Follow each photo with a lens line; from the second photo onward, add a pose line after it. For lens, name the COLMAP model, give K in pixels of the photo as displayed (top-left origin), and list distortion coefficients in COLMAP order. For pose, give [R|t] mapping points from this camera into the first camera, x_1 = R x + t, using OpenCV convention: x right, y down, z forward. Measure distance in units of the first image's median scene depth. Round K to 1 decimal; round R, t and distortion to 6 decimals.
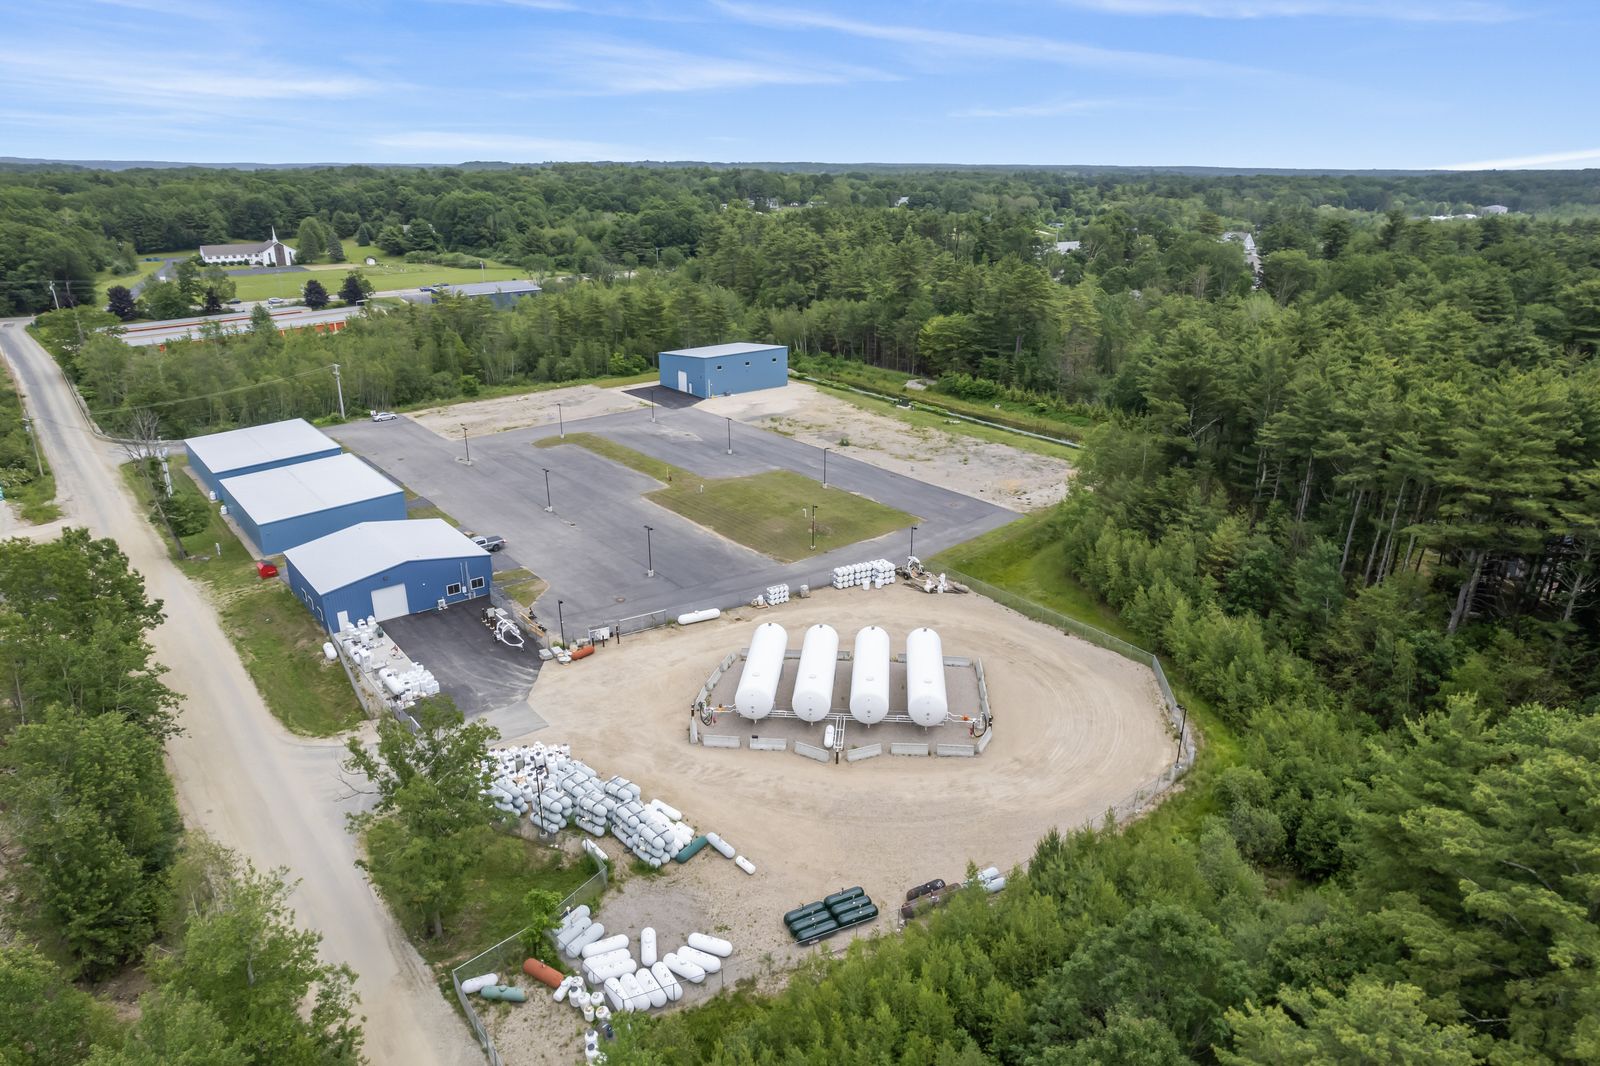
lens RADIAL K [[1015.7, 0, 803.2], [0, 1015.7, 536.5], [0, 0, 1]] dist [-0.060262, 0.046064]
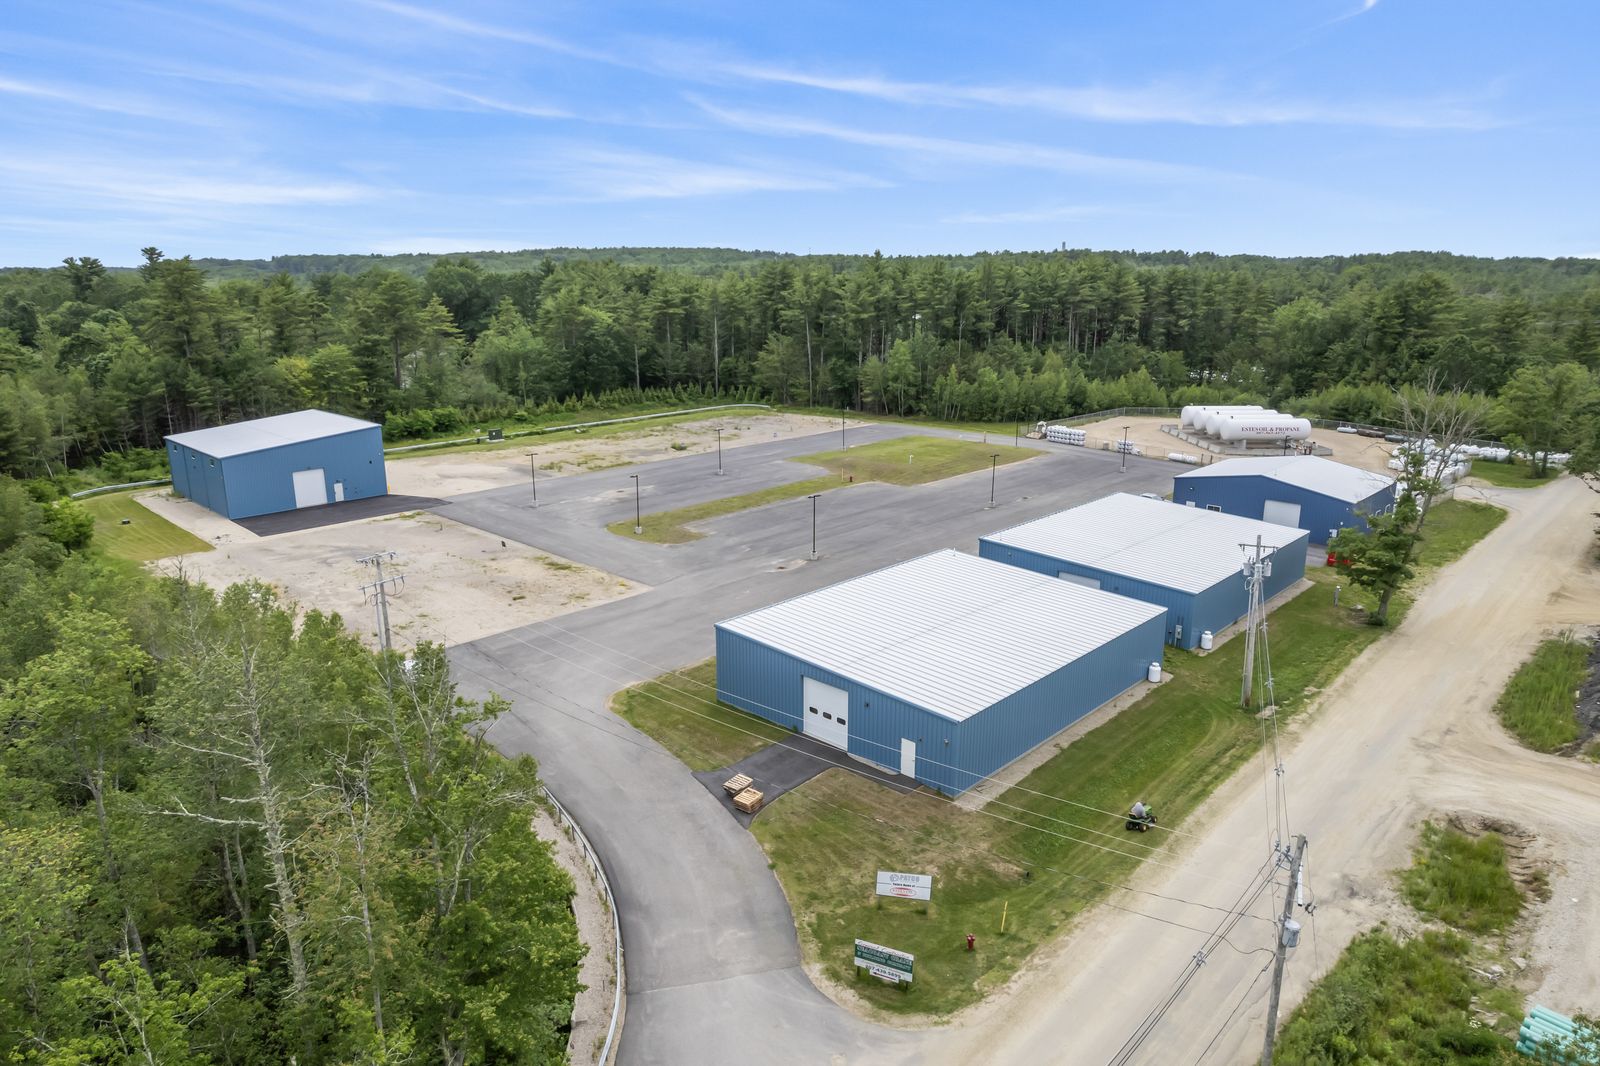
lens RADIAL K [[1015.7, 0, 803.2], [0, 1015.7, 536.5], [0, 0, 1]] dist [-0.060262, 0.046064]
pose [[-0.128937, -0.254303, 0.958491, -0.847206], [0.348280, 0.893373, 0.283877, -0.238819], [-0.928481, 0.370425, -0.026620, 0.973750]]
